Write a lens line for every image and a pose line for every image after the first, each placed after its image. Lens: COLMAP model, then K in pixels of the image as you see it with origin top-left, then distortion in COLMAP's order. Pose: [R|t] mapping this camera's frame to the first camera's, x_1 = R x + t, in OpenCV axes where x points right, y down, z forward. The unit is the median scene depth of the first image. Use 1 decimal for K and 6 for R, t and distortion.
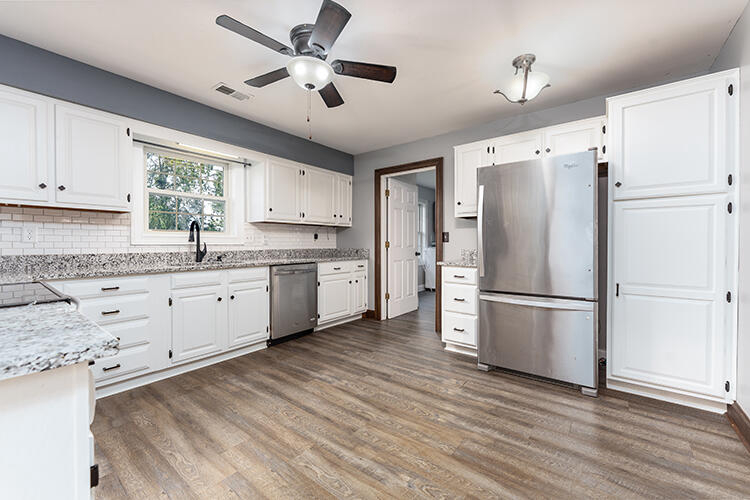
lens RADIAL K [[299.0, 0, 374.1], [0, 299.0, 246.3], [0, 0, 1]] dist [0.001016, -0.000527]
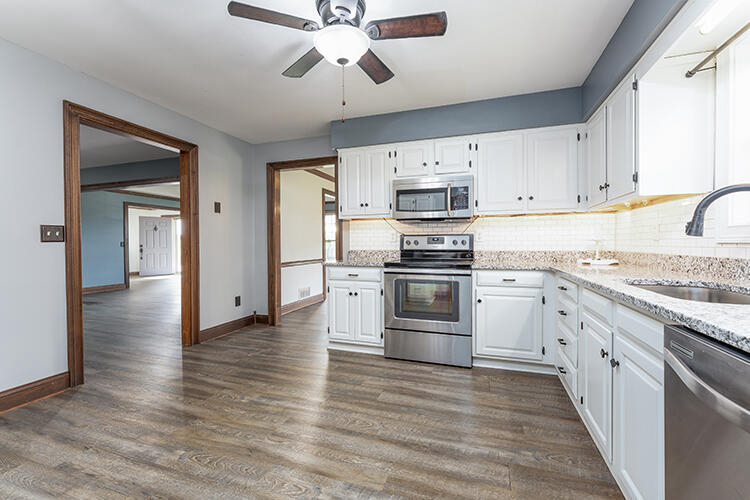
lens RADIAL K [[299.0, 0, 399.7], [0, 299.0, 244.1], [0, 0, 1]] dist [0.001016, -0.000527]
pose [[-0.918210, 0.007711, -0.396018, -0.010028], [0.003585, 0.999931, 0.011158, -0.010693], [0.396077, 0.008826, -0.918175, 1.221161]]
